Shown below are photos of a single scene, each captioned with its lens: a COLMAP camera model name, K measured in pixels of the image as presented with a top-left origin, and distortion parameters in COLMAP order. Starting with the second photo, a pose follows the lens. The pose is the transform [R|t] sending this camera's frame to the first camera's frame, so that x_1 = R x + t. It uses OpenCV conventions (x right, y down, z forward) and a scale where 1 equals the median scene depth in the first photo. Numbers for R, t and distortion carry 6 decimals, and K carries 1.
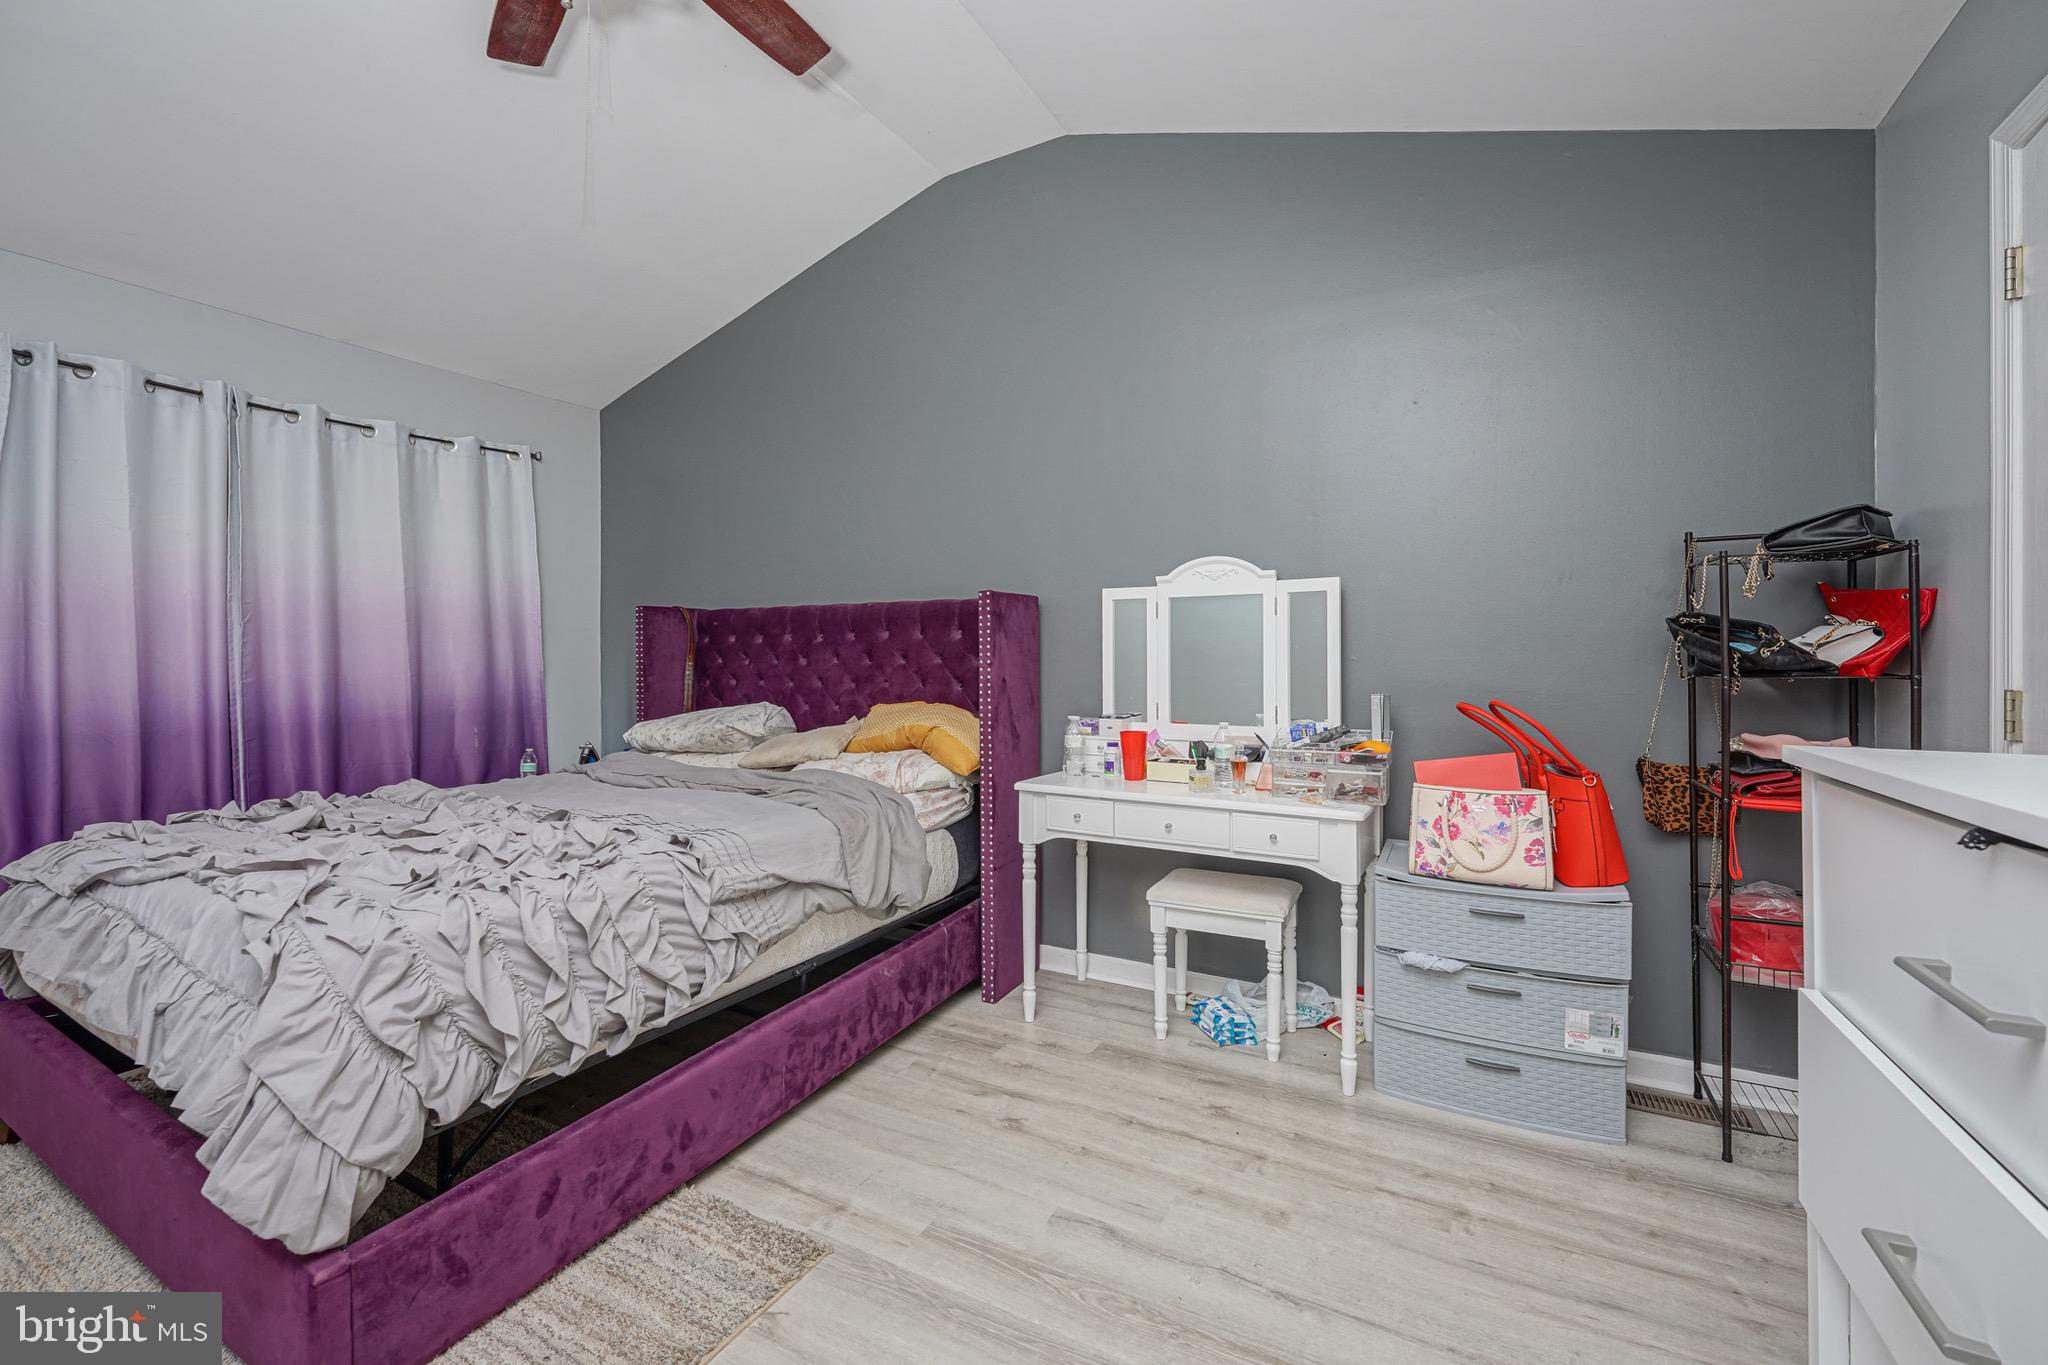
lens RADIAL K [[834.4, 0, 1023.5], [0, 834.4, 667.1], [0, 0, 1]] dist [0.003038, -0.000096]
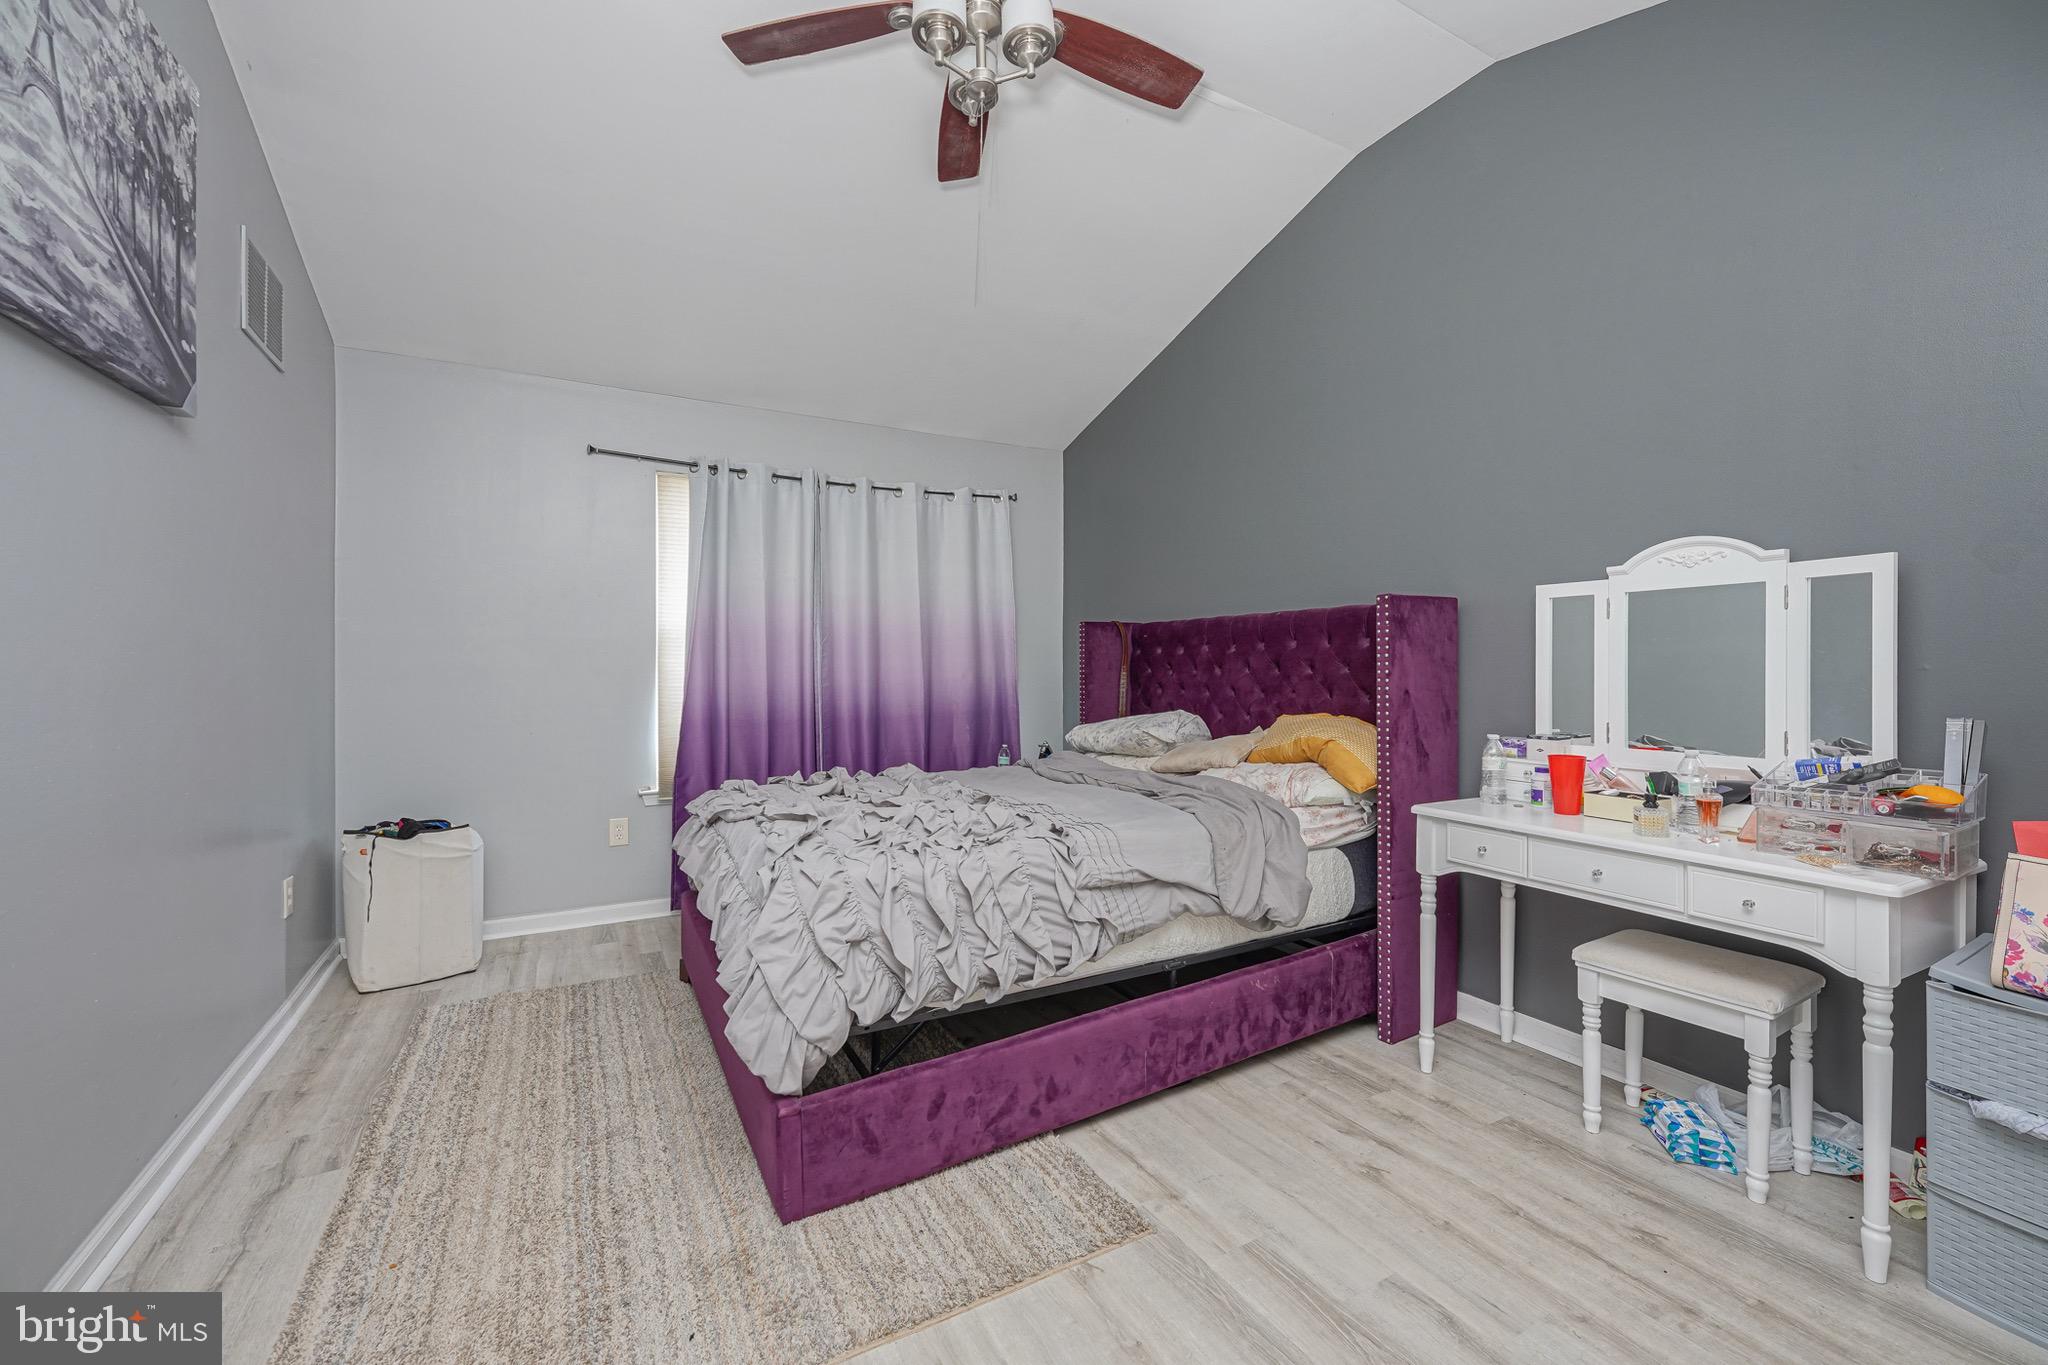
lens RADIAL K [[834.4, 0, 1039.0], [0, 834.4, 680.2], [0, 0, 1]] dist [0.003038, -0.000096]
pose [[0.855654, 0.006964, -0.517501, 0.128037], [-0.005171, 0.999975, 0.004906, 0.000639], [0.517522, -0.001522, 0.855668, 0.018151]]
